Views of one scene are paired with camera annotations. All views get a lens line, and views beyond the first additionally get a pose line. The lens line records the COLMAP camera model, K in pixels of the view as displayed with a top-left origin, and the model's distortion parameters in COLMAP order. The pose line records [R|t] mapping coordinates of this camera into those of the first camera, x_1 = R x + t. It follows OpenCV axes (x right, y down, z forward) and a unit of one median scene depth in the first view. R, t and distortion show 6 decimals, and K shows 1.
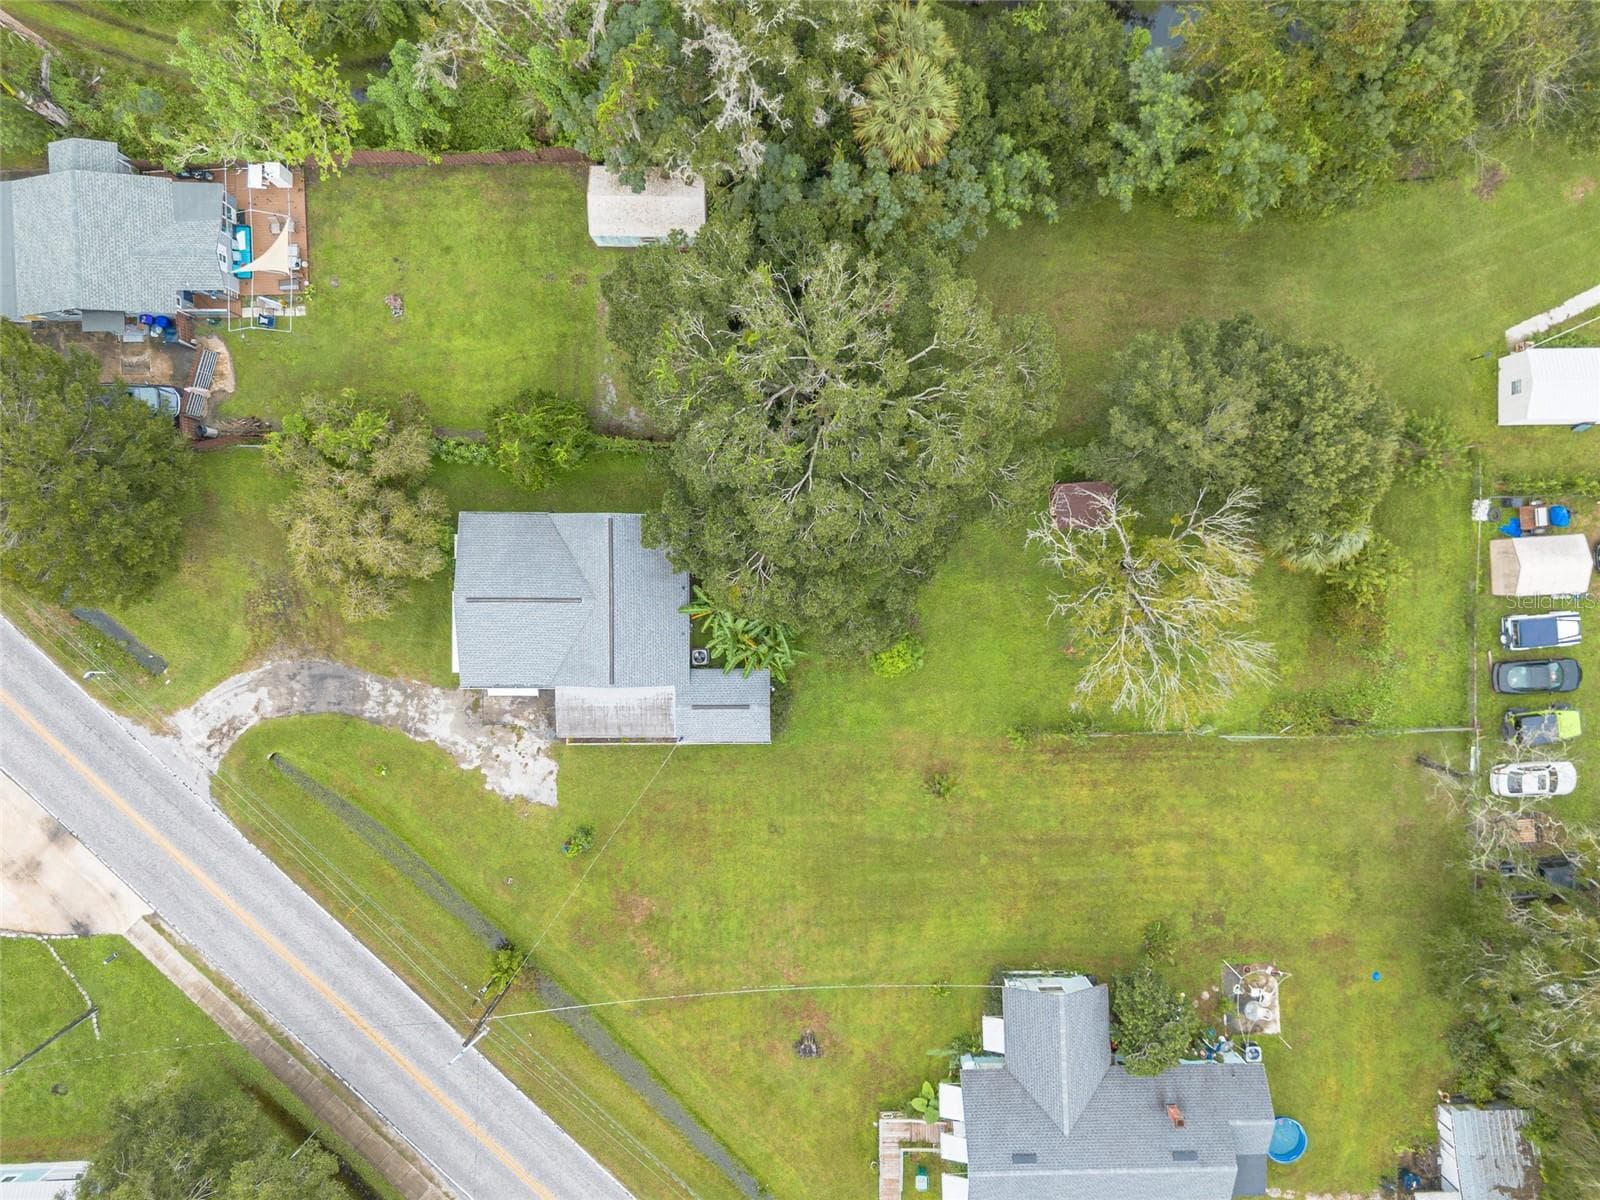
lens RADIAL K [[1158.4, 0, 800.0], [0, 1158.4, 600.0], [0, 0, 1]] dist [0.056330, -0.049832]
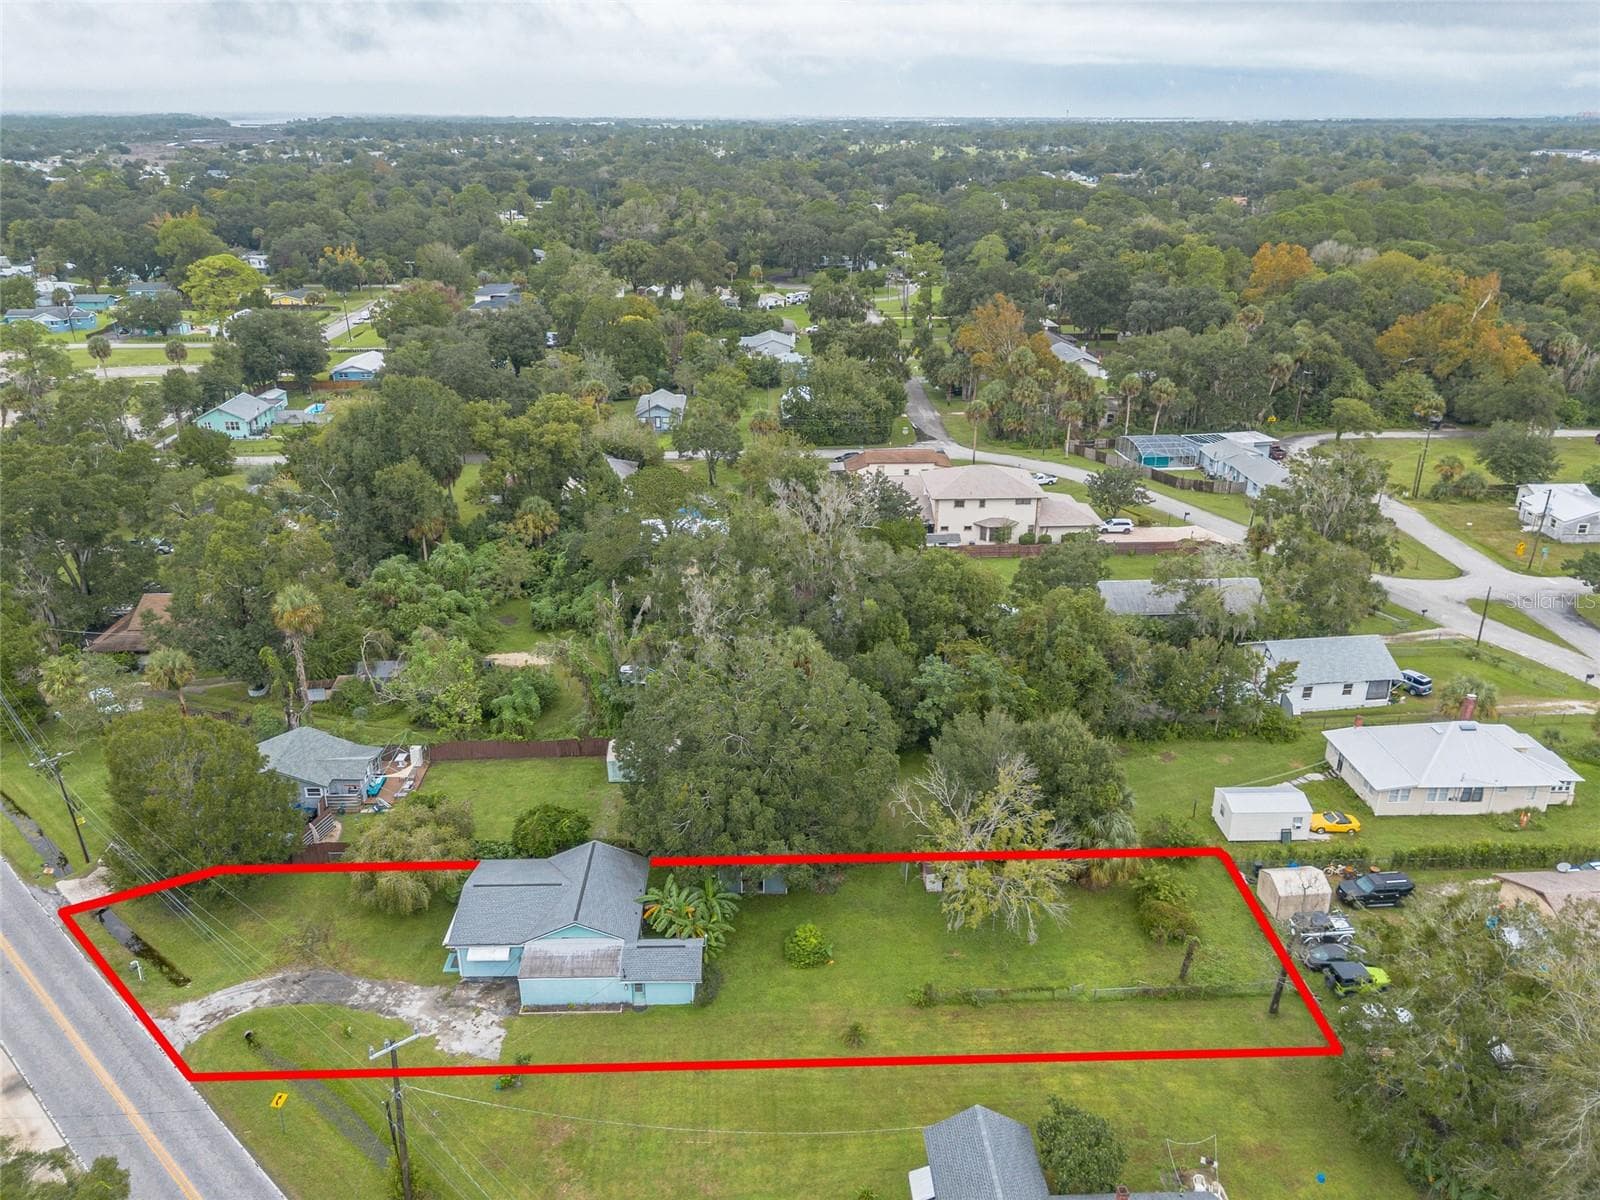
lens RADIAL K [[1168.6, 0, 796.7], [0, 1168.6, 600.8], [0, 0, 1]] dist [0.071614, -0.064055]
pose [[0.999836, -0.008676, 0.015910, 0.052669], [0.017974, 0.362867, -0.931668, 1.046013], [0.002310, 0.931801, 0.362963, 0.211134]]
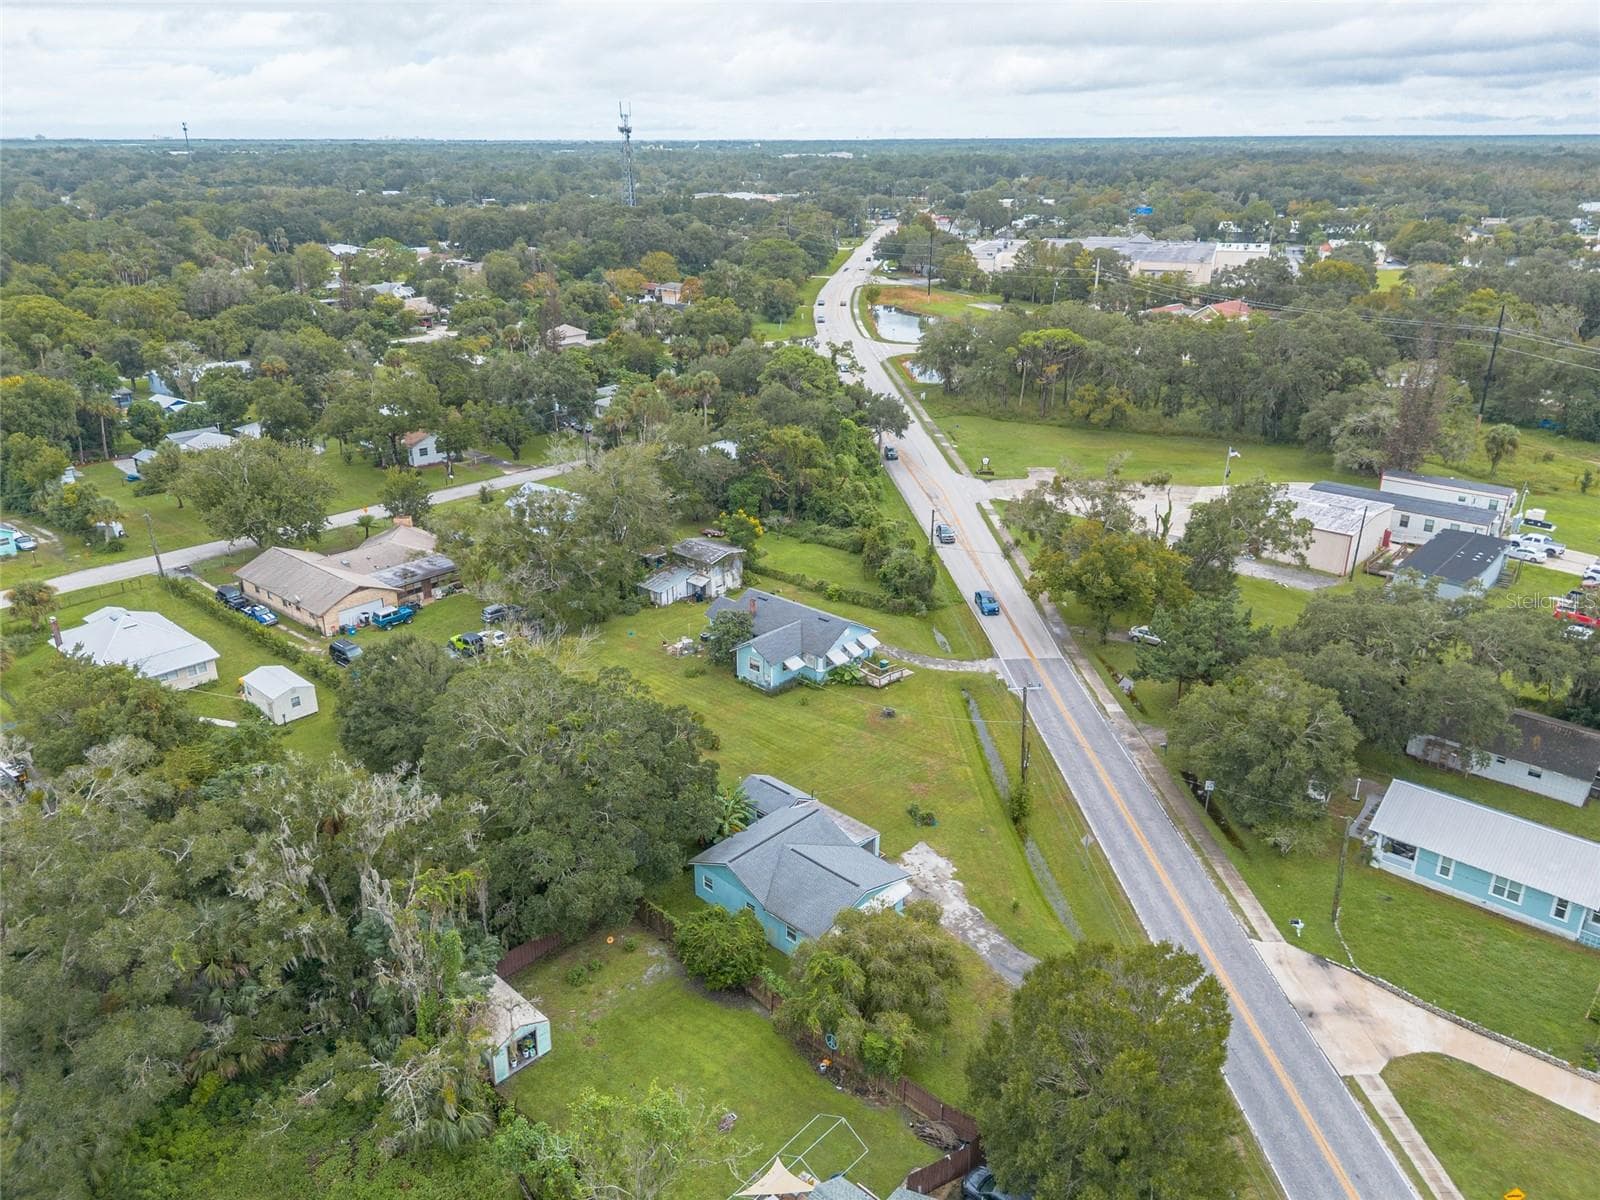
lens RADIAL K [[1134.0, 0, 803.1], [0, 1134.0, 619.9], [0, 0, 1]] dist [0.085694, -0.084102]
pose [[-0.729235, -0.267260, 0.629911, -0.861497], [0.684098, -0.304995, 0.662562, -0.698667], [0.015044, 0.914084, 0.405245, 0.241639]]
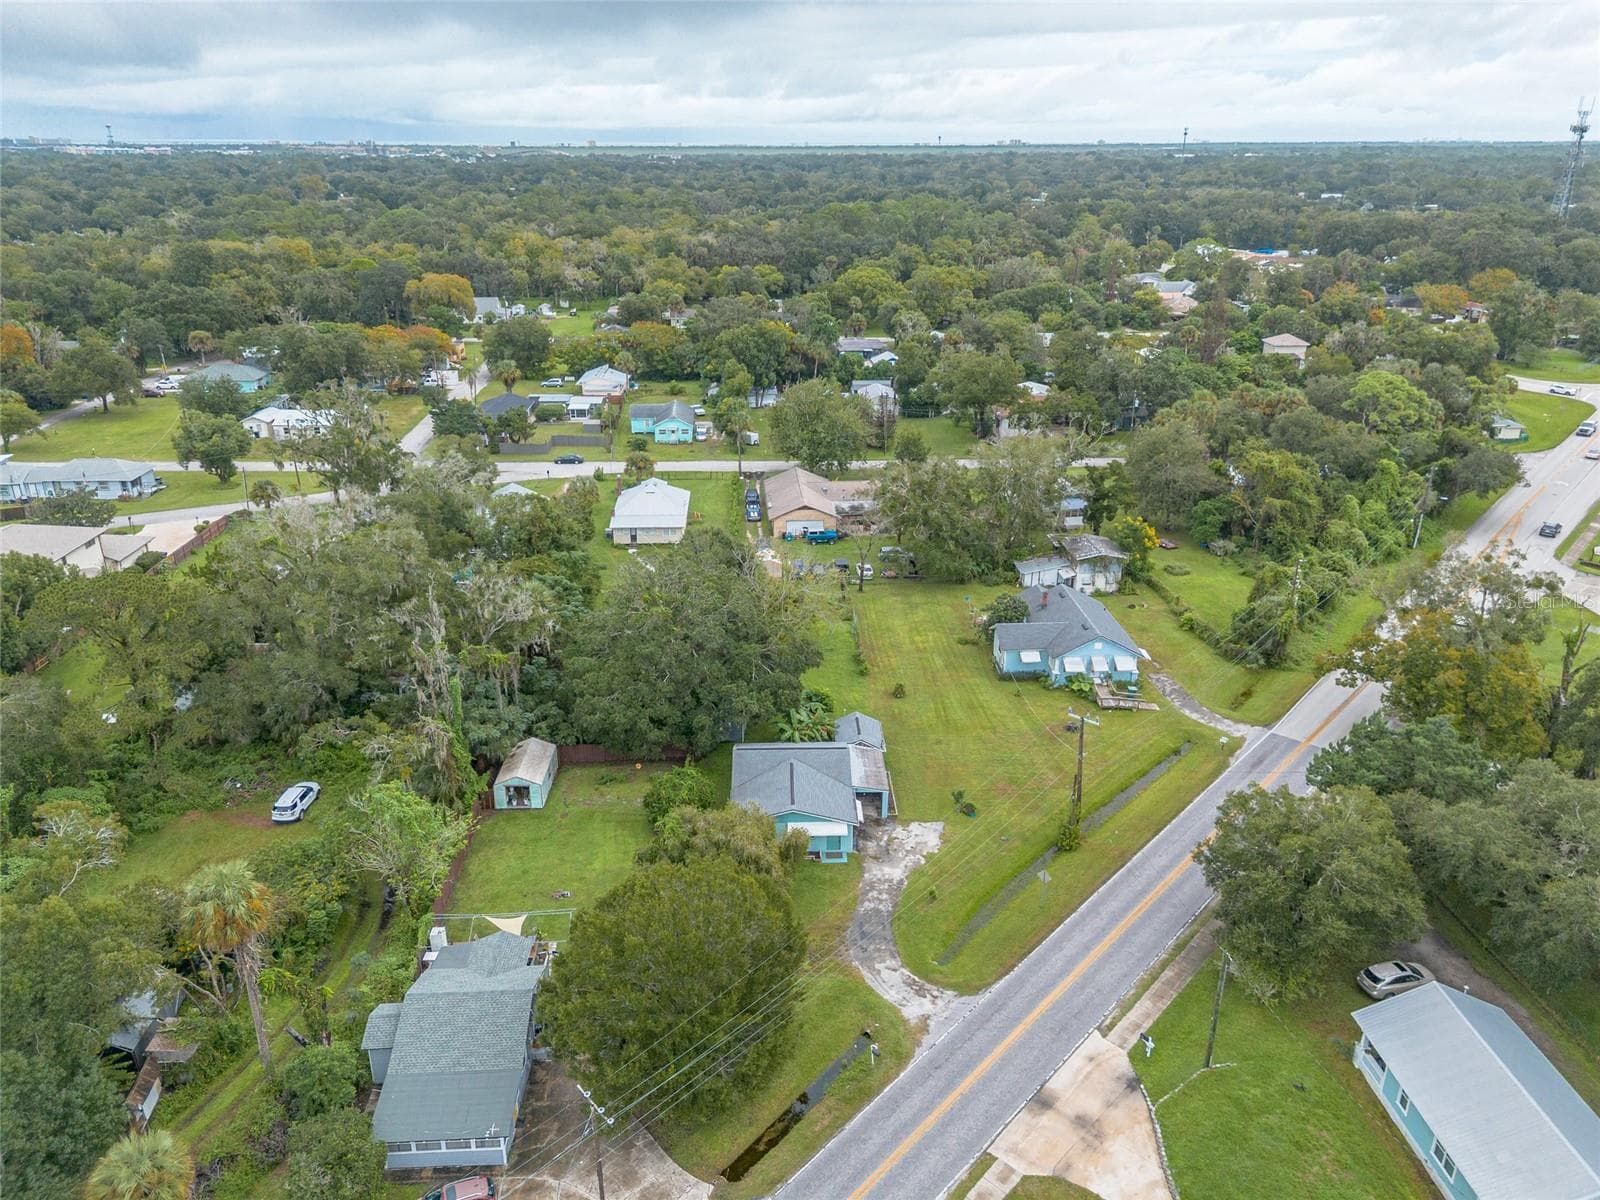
lens RADIAL K [[1134.0, 0, 803.1], [0, 1134.0, 619.9], [0, 0, 1]] dist [0.085694, -0.084102]
pose [[-0.027540, -0.388429, 0.921067, -1.351350], [0.999398, -0.030164, 0.017162, -0.004276], [0.021117, 0.920985, 0.389026, 0.254101]]
